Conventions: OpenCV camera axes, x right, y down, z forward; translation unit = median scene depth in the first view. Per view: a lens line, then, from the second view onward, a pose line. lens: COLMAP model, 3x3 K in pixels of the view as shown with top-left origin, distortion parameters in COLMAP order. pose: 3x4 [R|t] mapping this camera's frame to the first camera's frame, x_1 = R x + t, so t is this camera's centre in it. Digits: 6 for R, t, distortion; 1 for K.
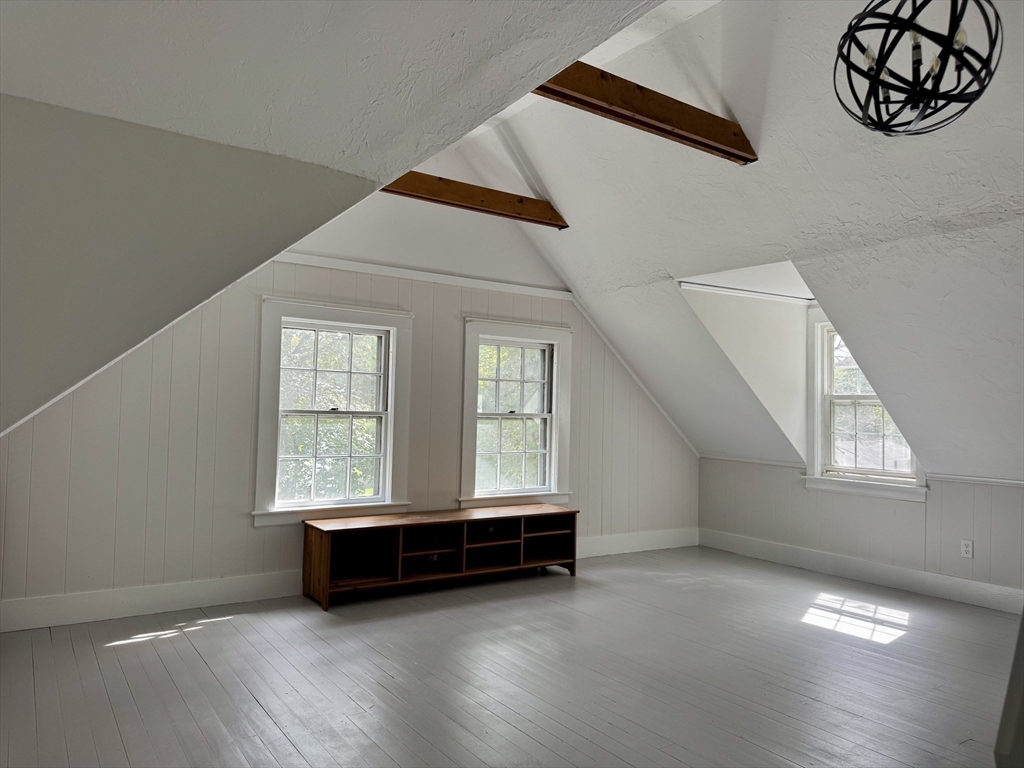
lens RADIAL K [[723.5, 0, 514.6], [0, 723.5, 383.1], [0, 0, 1]] dist [0.062276, -0.080821]
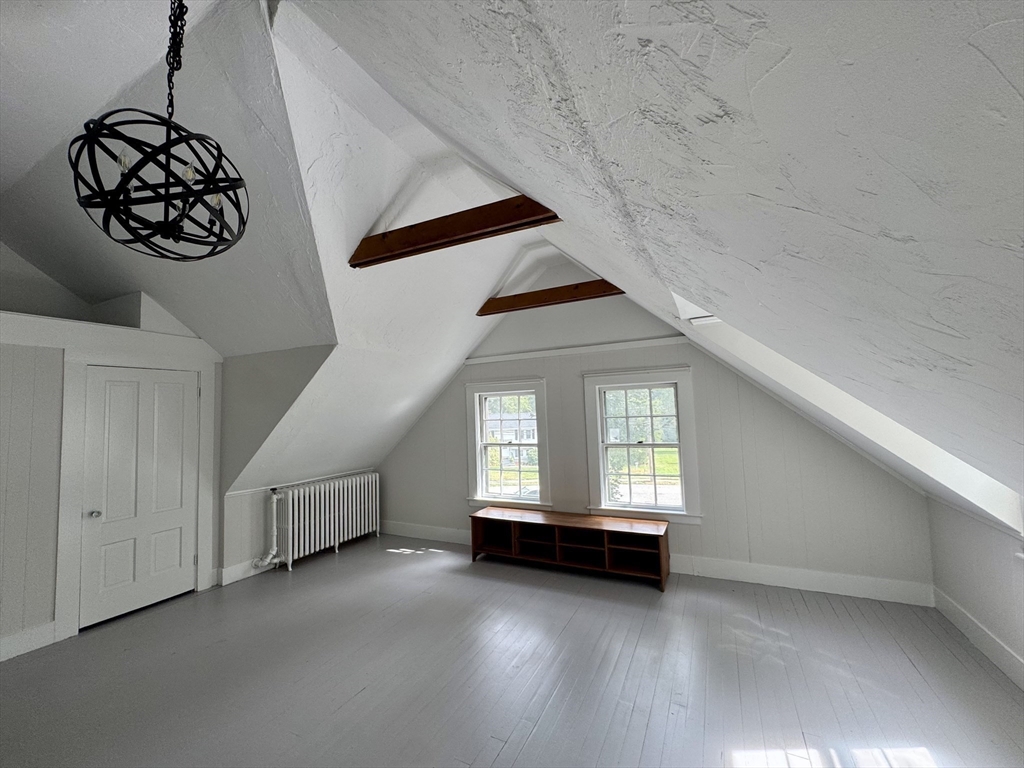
lens RADIAL K [[409.9, 0, 508.9], [0, 409.9, 378.1], [0, 0, 1]] dist [-0.018601, -0.000098]
pose [[0.470778, -0.112624, -0.875034, 0.573726], [0.079156, 0.993211, -0.085248, -0.030168], [0.878694, -0.029131, 0.476496, 0.515543]]
